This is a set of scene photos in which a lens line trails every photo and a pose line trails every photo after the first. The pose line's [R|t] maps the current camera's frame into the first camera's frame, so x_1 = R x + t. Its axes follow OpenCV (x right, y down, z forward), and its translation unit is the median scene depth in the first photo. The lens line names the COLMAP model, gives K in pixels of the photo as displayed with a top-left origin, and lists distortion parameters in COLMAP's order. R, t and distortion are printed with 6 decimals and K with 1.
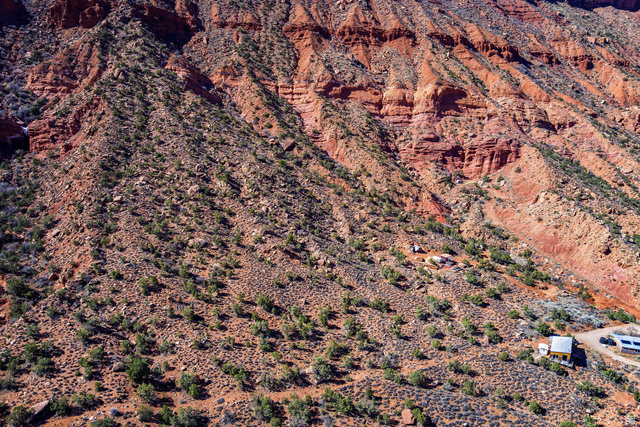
lens RADIAL K [[398.3, 0, 320.0], [0, 398.3, 213.5], [0, 0, 1]] dist [-0.107811, 0.044814]
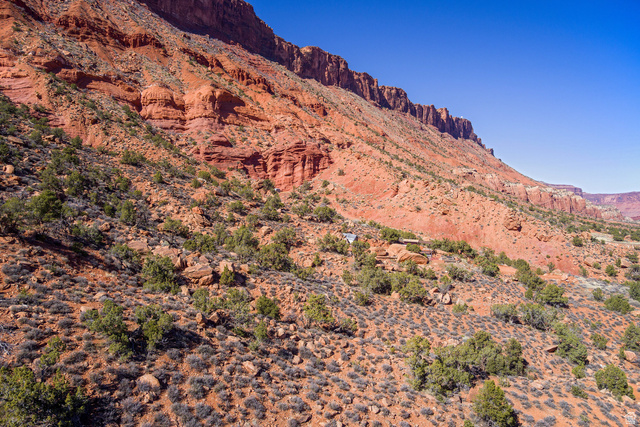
lens RADIAL K [[398.3, 0, 320.0], [0, 398.3, 213.5], [0, 0, 1]] dist [-0.107811, 0.044814]
pose [[0.774115, -0.050269, 0.631047, -0.050762], [0.169085, 0.977045, -0.129588, 0.069388], [-0.610047, 0.207016, 0.764845, 0.398447]]
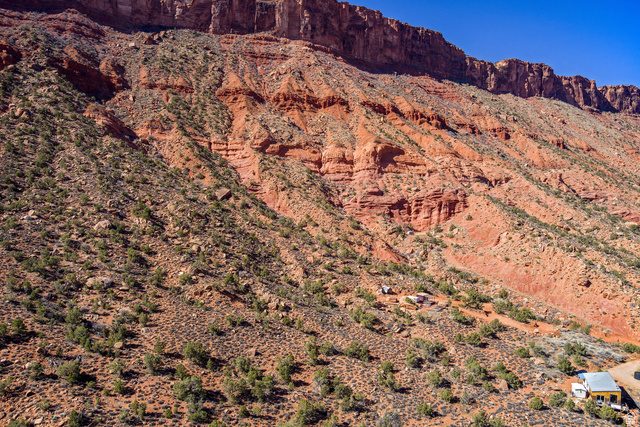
lens RADIAL K [[397.1, 0, 316.9], [0, 397.1, 218.8], [0, 0, 1]] dist [-0.087228, 0.026575]
pose [[0.986493, -0.020797, 0.162480, -0.017258], [0.053455, 0.978478, -0.199310, 0.061530], [-0.154838, 0.205303, 0.966373, 0.119737]]
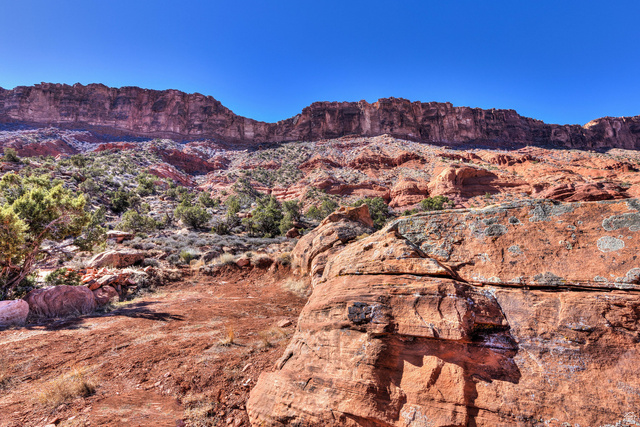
lens RADIAL K [[279.1, 0, 320.0], [0, 279.1, 213.5], [0, 0, 1]] dist [0.000256, 0.000142]
pose [[0.975901, -0.118466, -0.183257, 0.144298], [0.013503, 0.870980, -0.491134, 0.063271], [0.217796, 0.476823, 0.851589, 0.578044]]
